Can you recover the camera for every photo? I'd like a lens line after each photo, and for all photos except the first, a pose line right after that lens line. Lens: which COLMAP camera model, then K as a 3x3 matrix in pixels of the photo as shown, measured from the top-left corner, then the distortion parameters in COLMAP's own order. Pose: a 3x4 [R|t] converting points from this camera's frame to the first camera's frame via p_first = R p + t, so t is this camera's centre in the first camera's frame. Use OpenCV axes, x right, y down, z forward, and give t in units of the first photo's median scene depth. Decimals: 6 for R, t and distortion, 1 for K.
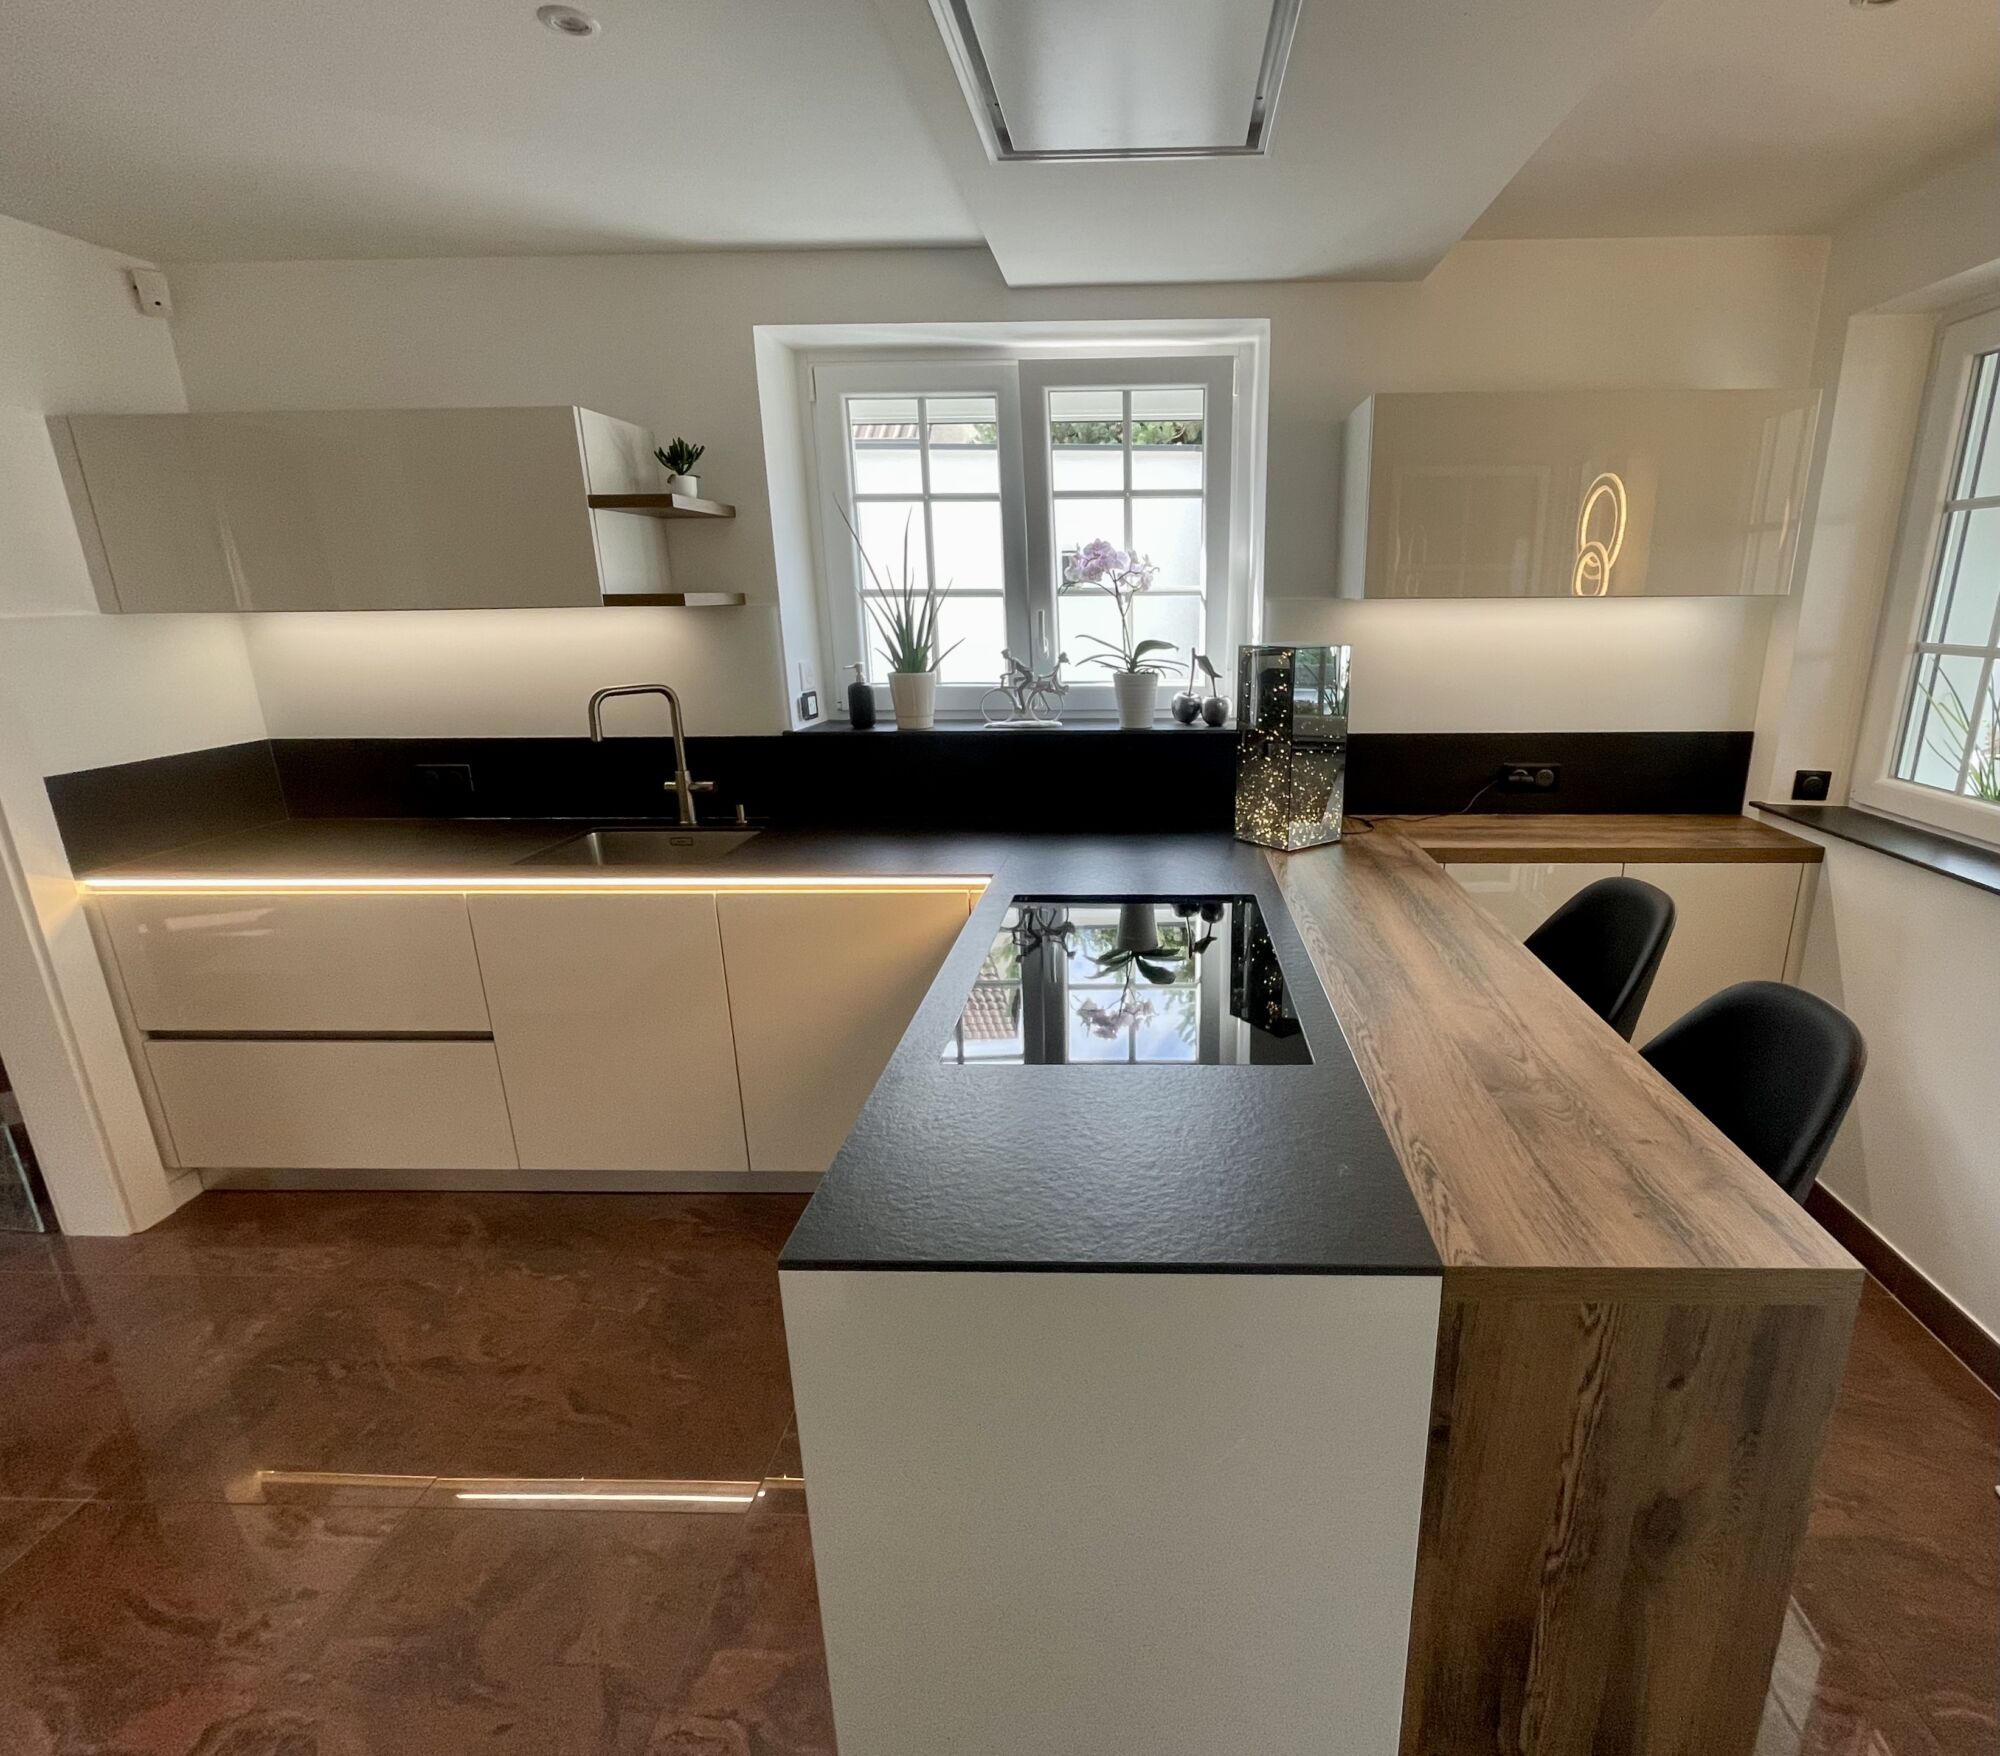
lens RADIAL K [[987.6, 0, 1123.1], [0, 987.6, 873.3], [0, 0, 1]] dist [-0.000804, -0.001688]
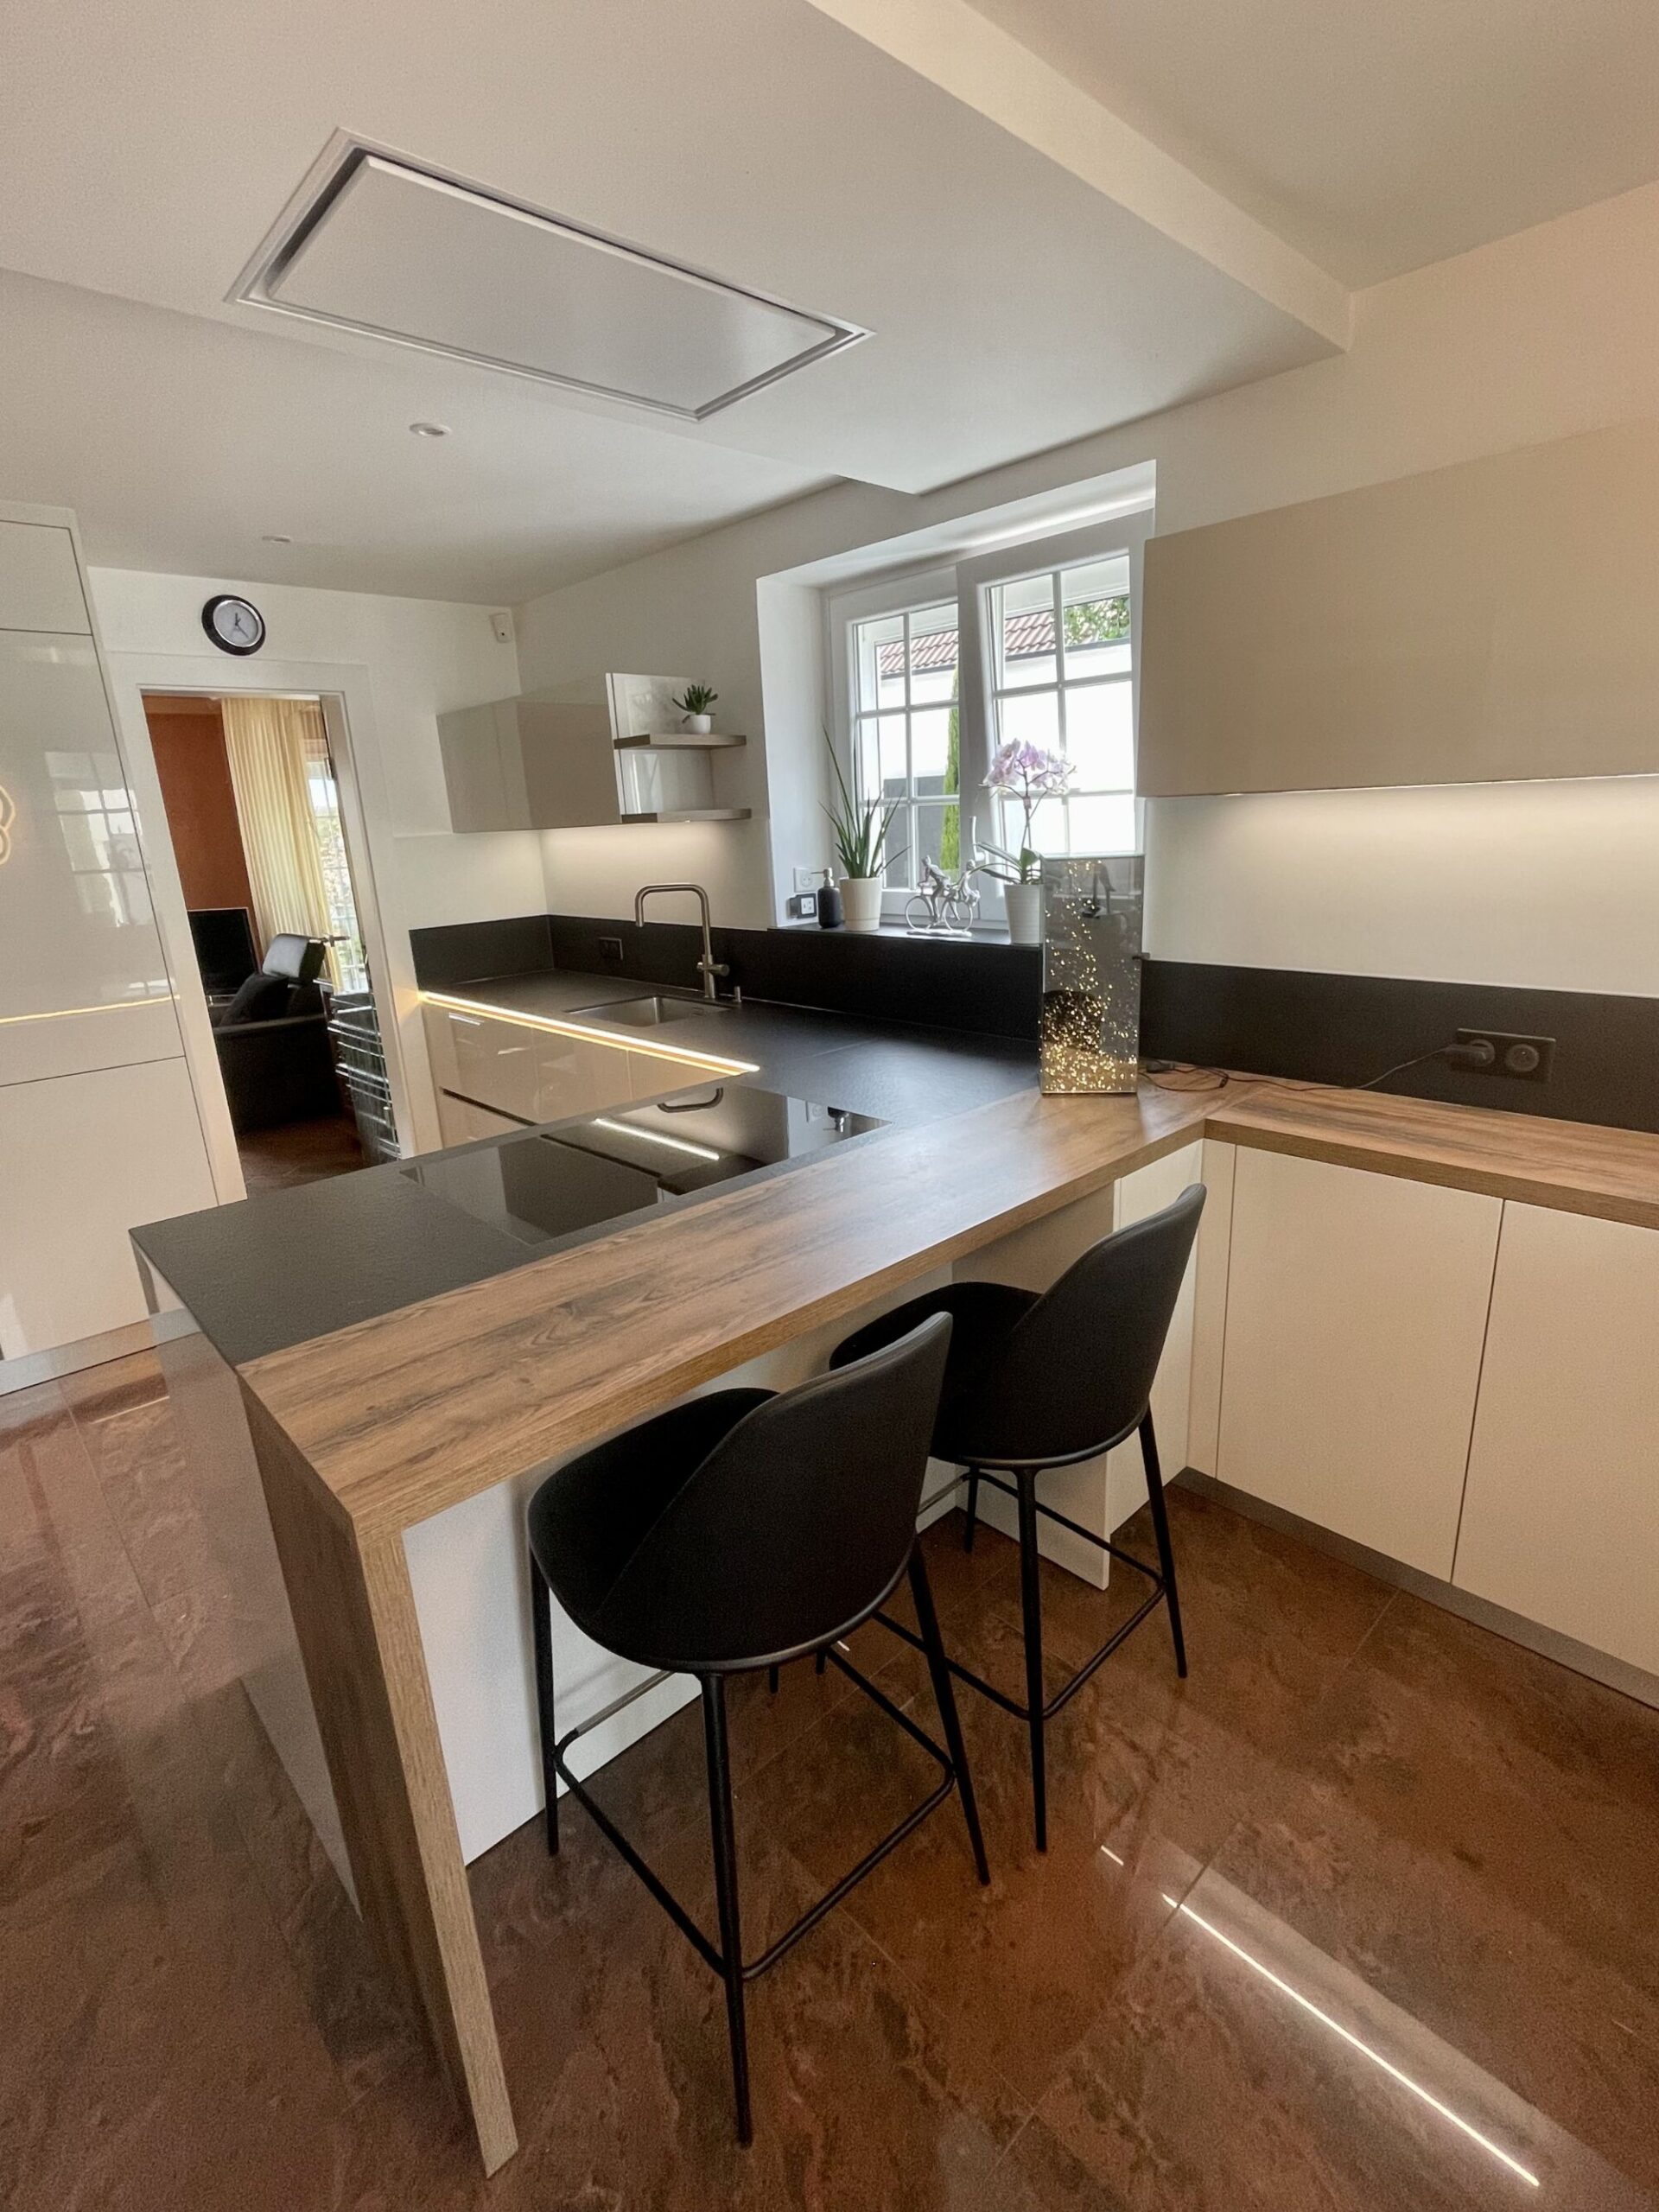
lens RADIAL K [[1025.6, 0, 830.4], [0, 1025.6, 1098.9], [0, 0, 1]] dist [0.000979, -0.002303]
pose [[0.705449, 0.166718, -0.688873, 0.602387], [-0.153515, 0.984810, 0.081131, -0.056234], [0.691935, 0.048518, 0.720327, 0.201851]]
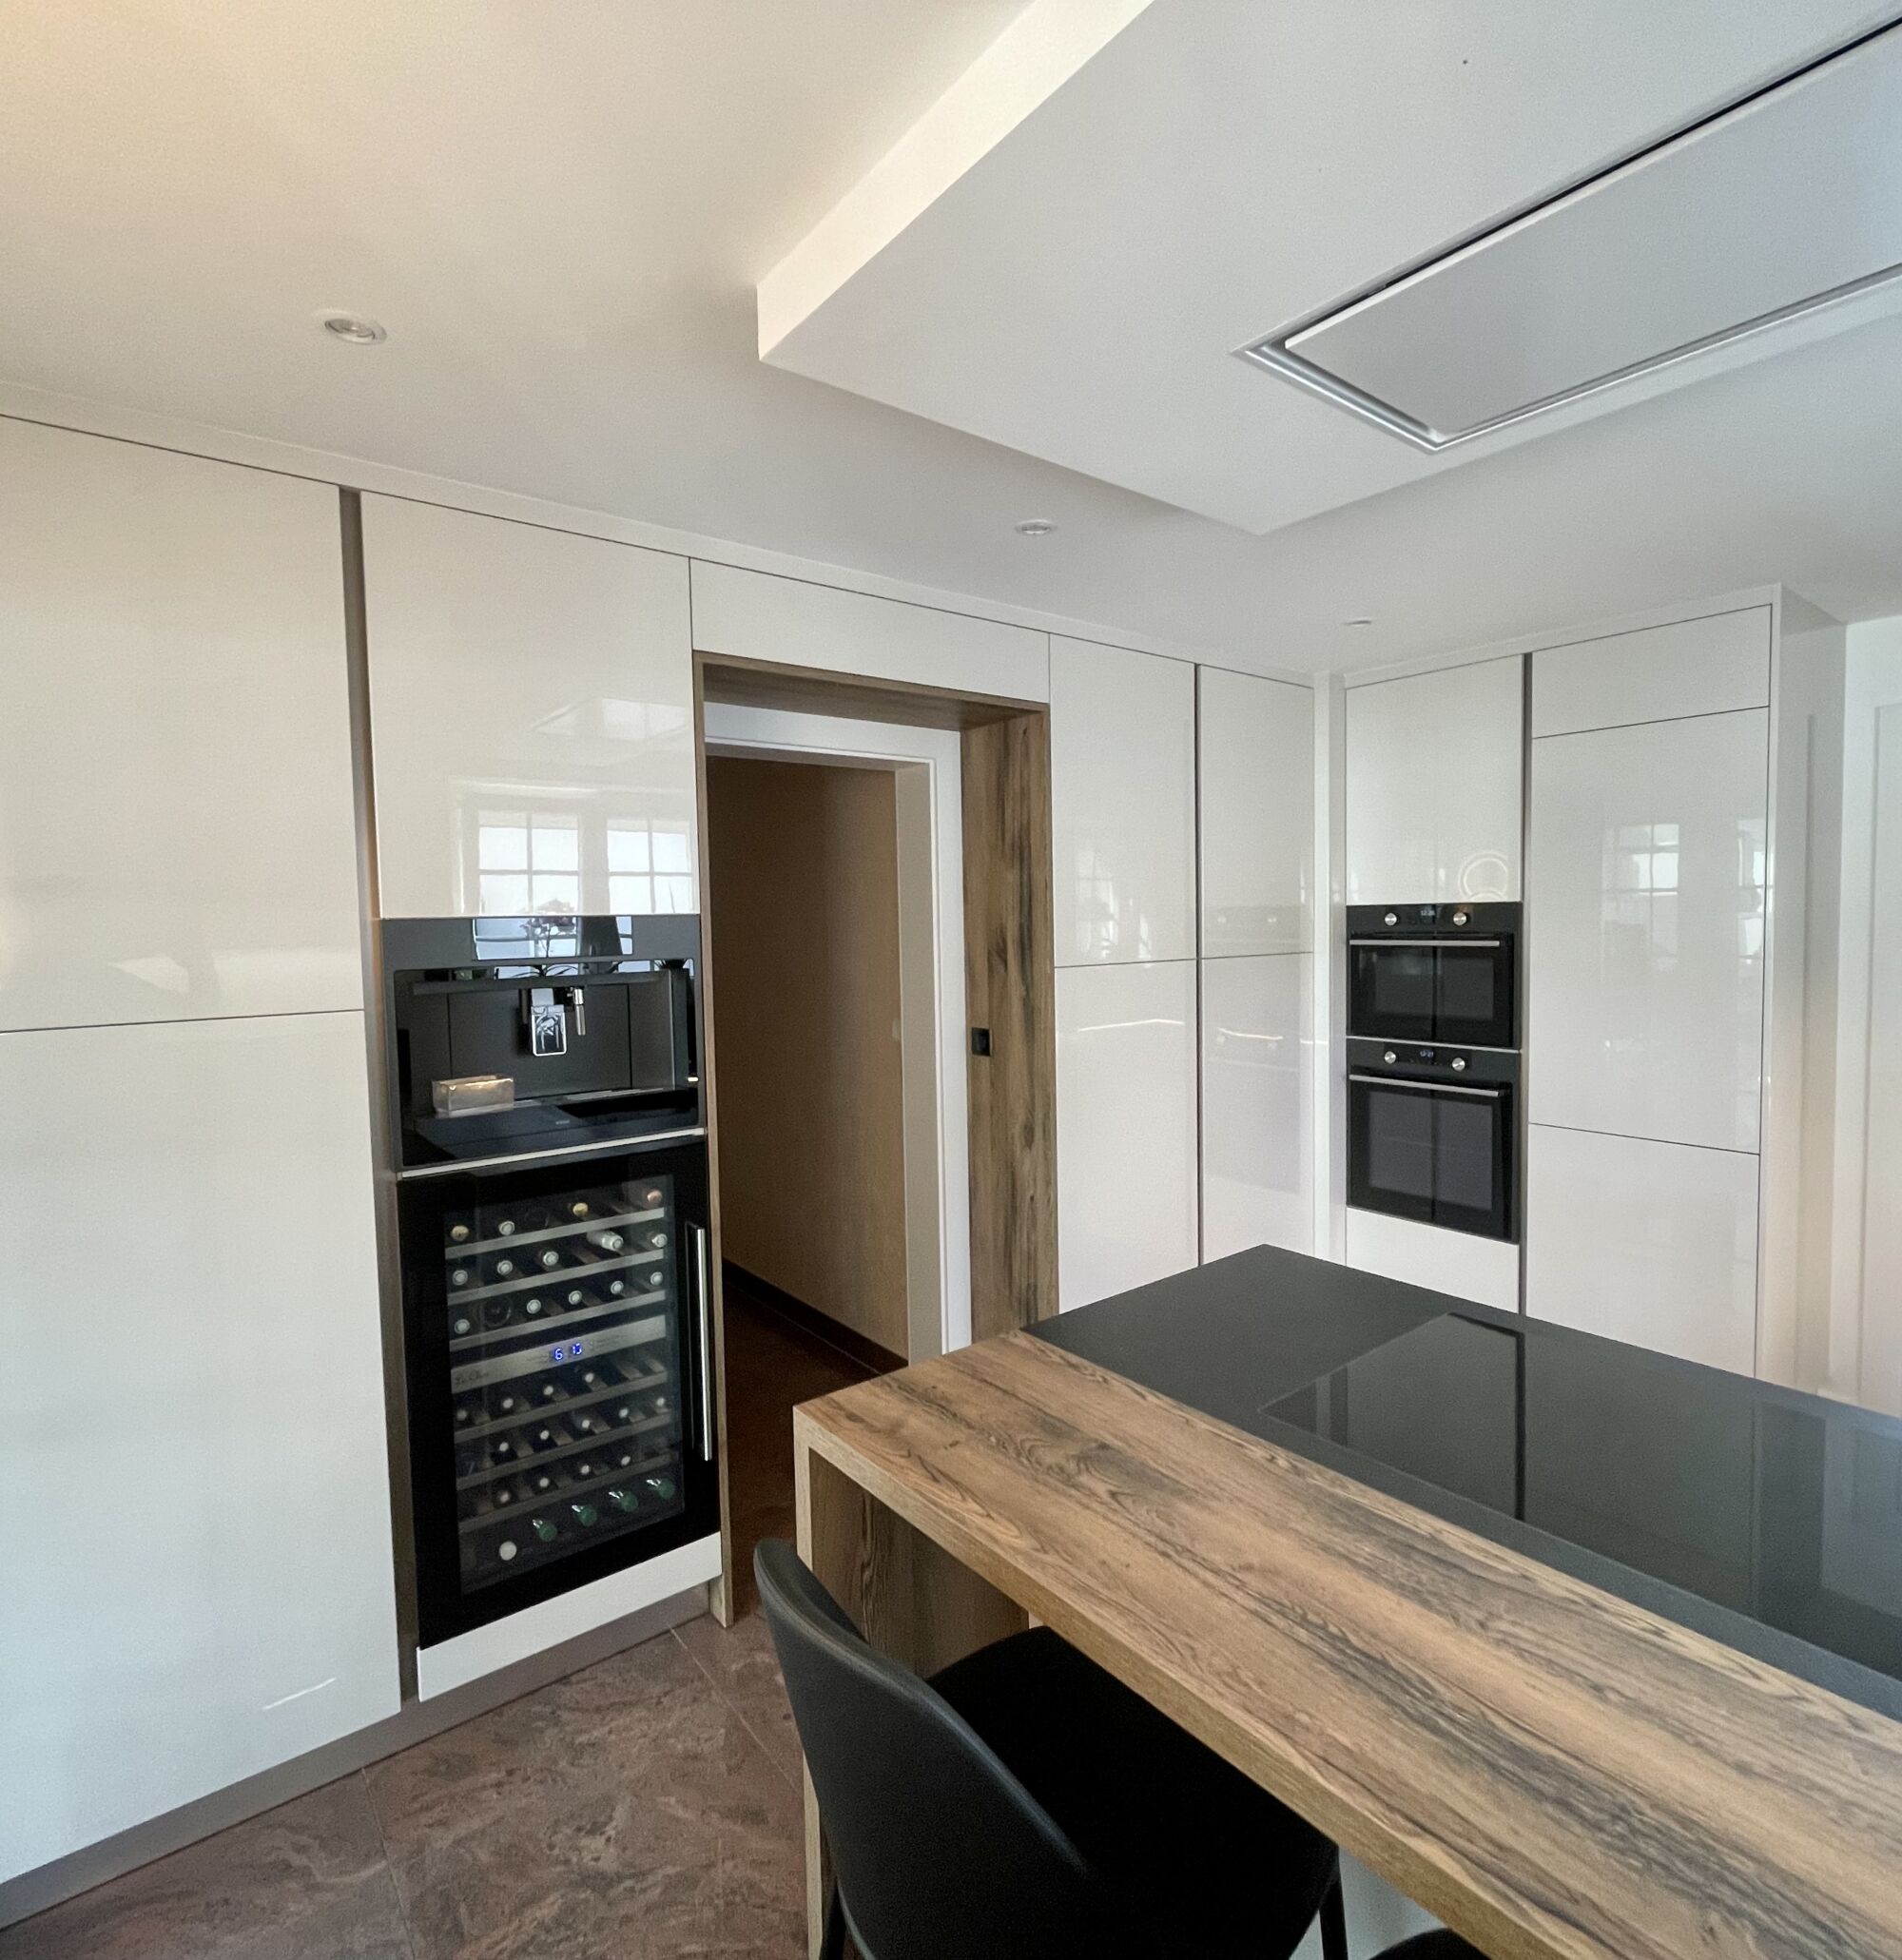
lens RADIAL K [[1053.8, 0, 998.5], [0, 1053.8, 969.2], [0, 0, 1]] dist [-0.002864, -0.000929]
pose [[-0.752501, 0.055403, -0.656256, 0.524253], [-0.155579, 0.953298, 0.258877, -0.224907], [0.639951, 0.296905, -0.708739, 0.729235]]
